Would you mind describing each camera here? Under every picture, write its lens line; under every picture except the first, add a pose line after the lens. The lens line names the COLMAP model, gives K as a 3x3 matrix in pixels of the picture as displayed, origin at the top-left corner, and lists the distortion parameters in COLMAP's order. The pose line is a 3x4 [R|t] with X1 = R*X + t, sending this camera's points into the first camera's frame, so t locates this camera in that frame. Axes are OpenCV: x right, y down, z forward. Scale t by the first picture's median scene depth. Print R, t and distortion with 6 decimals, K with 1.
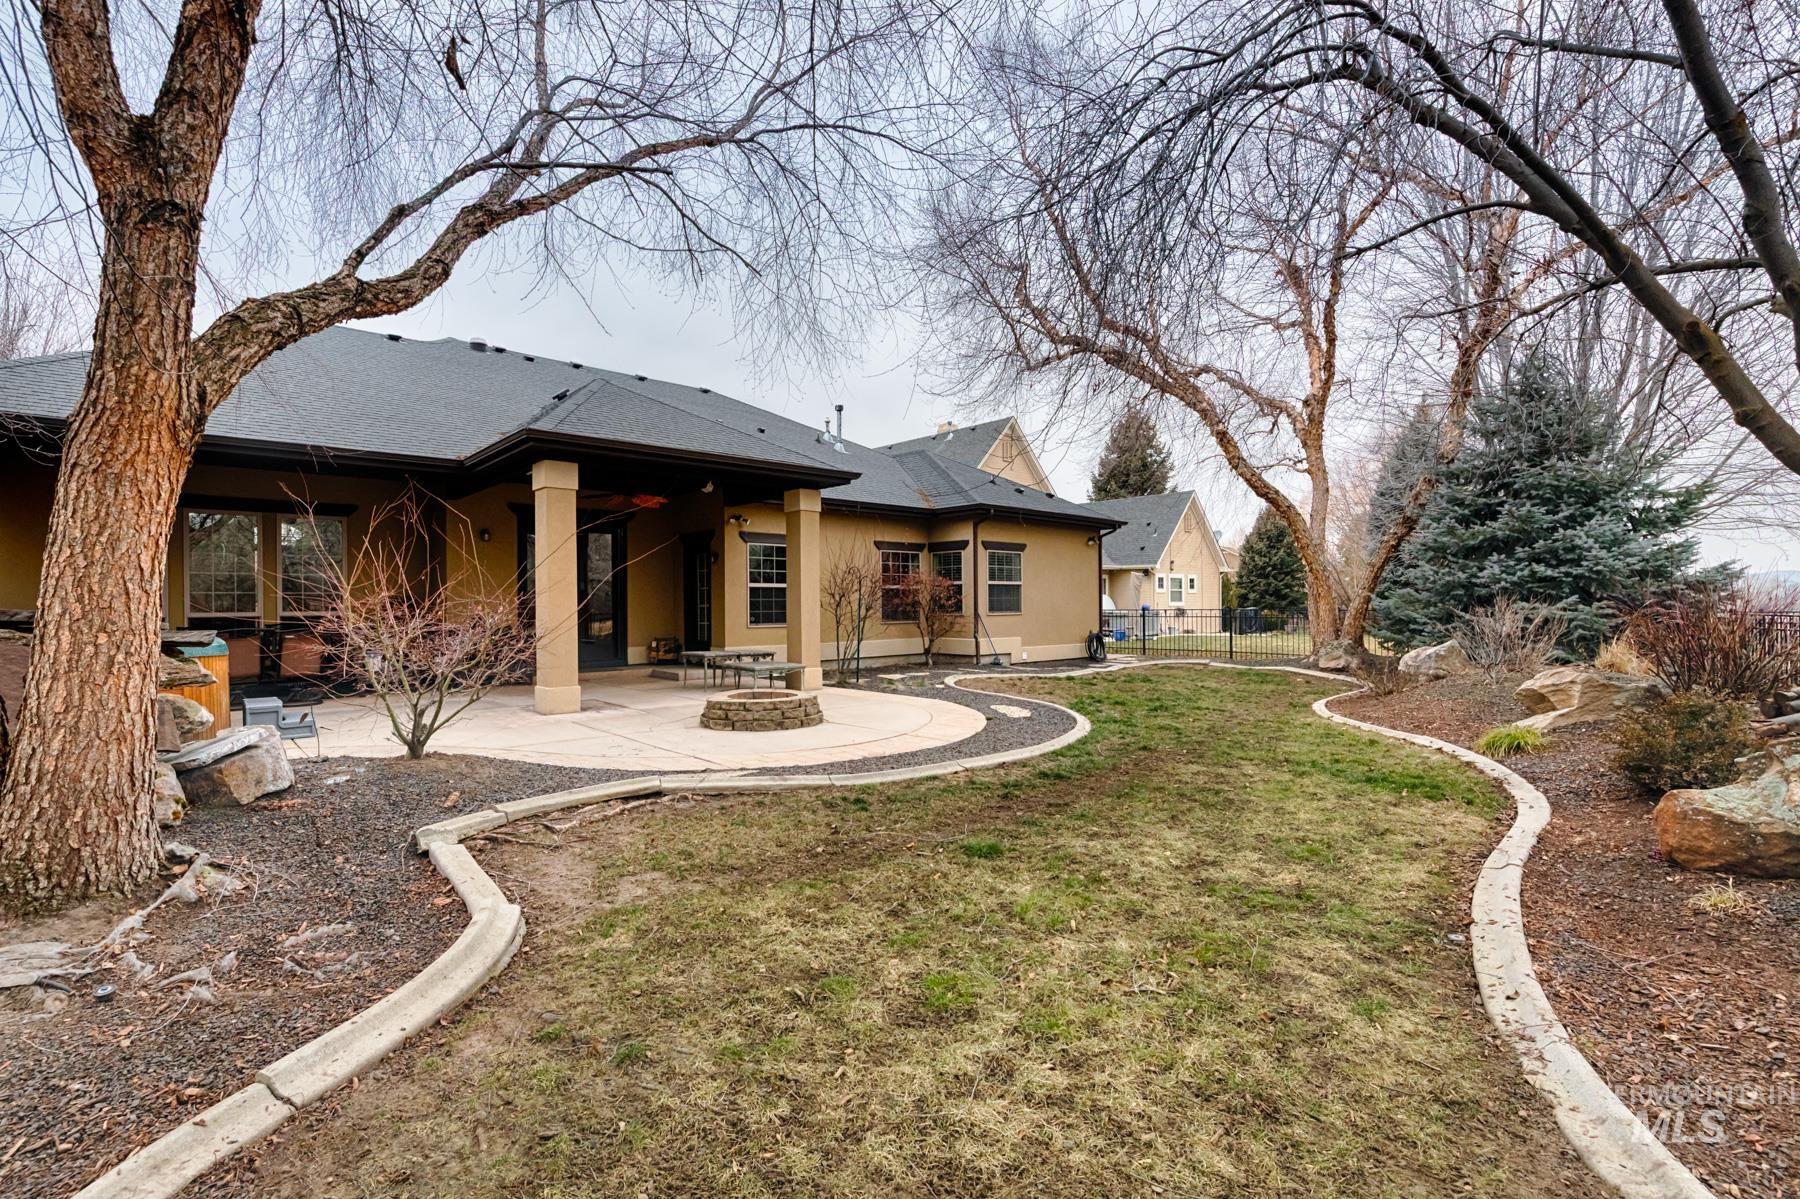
lens RADIAL K [[795.7, 0, 895.6], [0, 795.7, 605.6], [0, 0, 1]] dist [-0.000782, -0.000066]
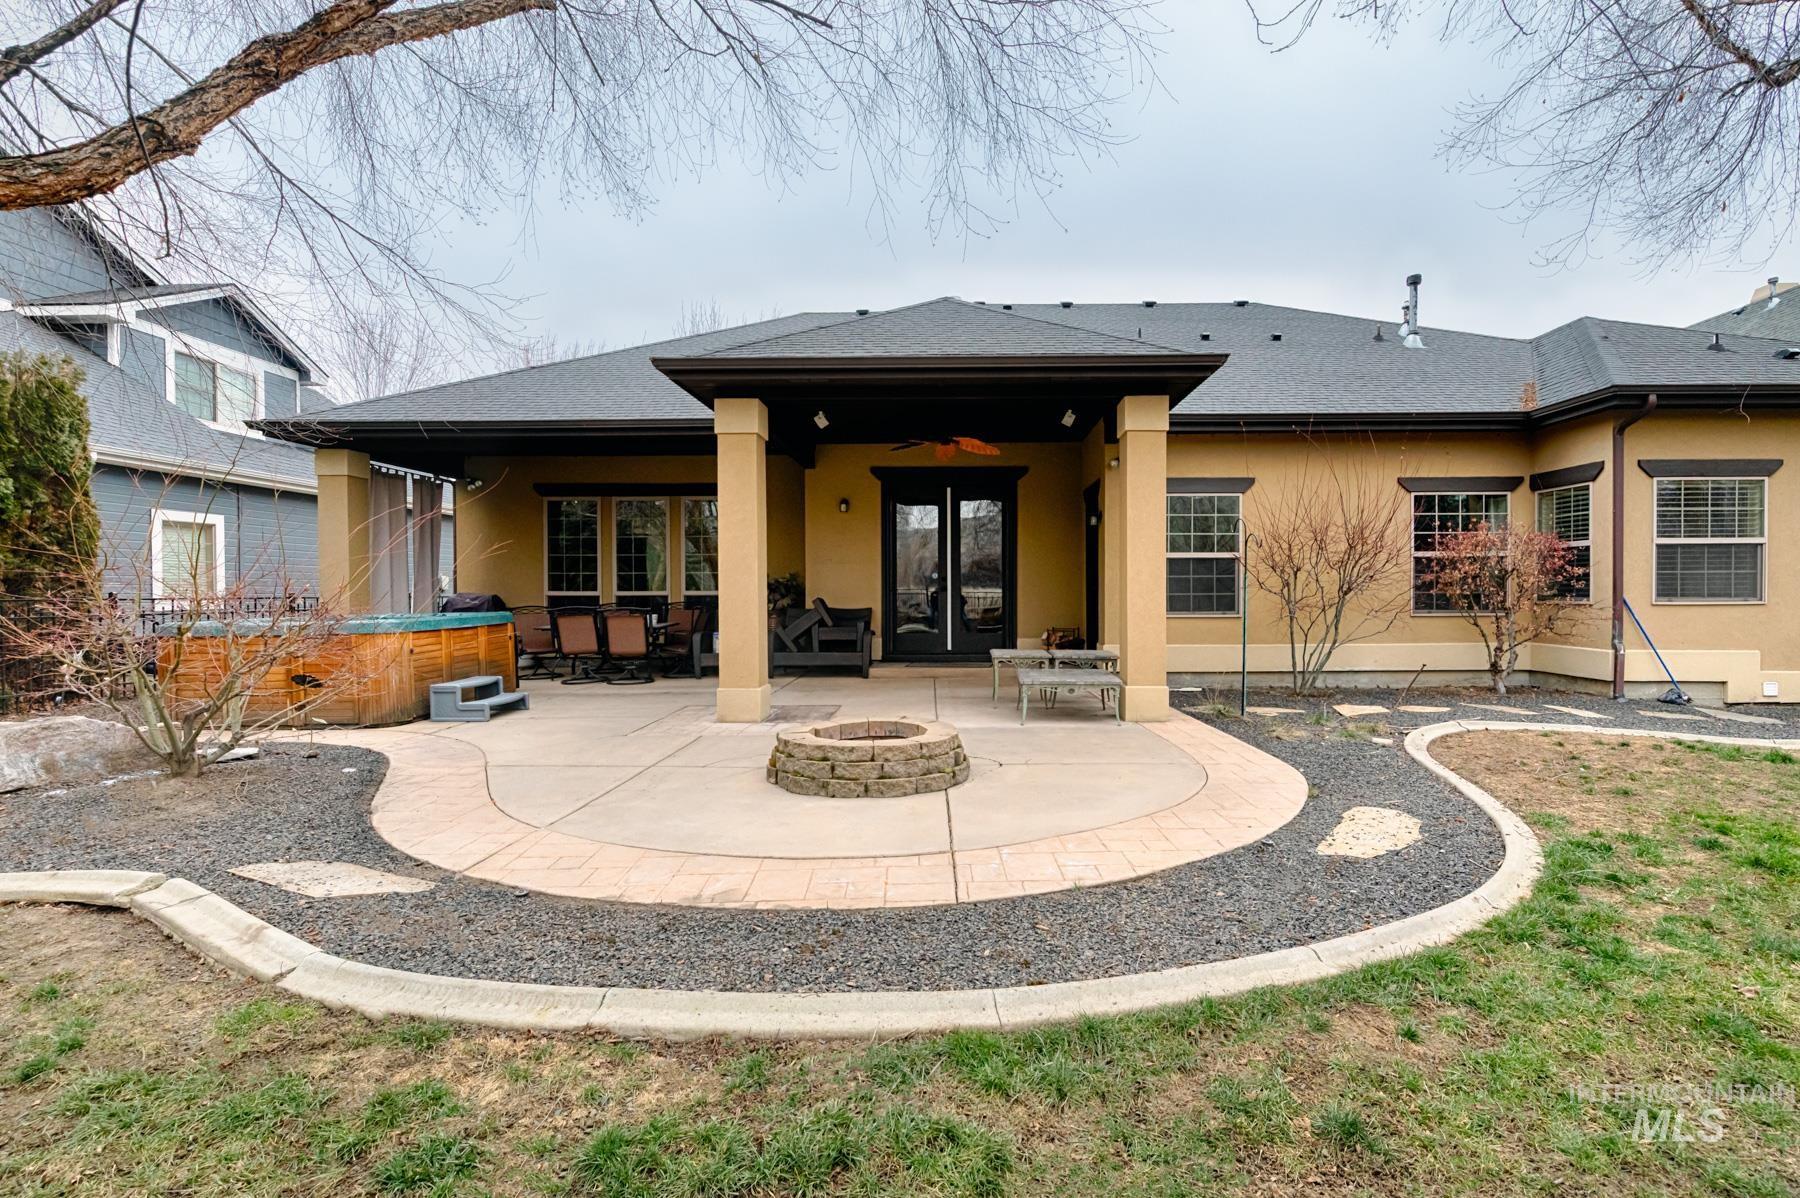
lens RADIAL K [[858.0, 0, 903.3], [0, 858.0, 604.4], [0, 0, 1]] dist [-0.002628, 0.002680]
pose [[0.722939, 0.018178, -0.690673, 0.149508], [-0.003385, 0.999735, 0.022769, 0.000793], [0.690904, -0.014123, 0.722809, 0.268252]]
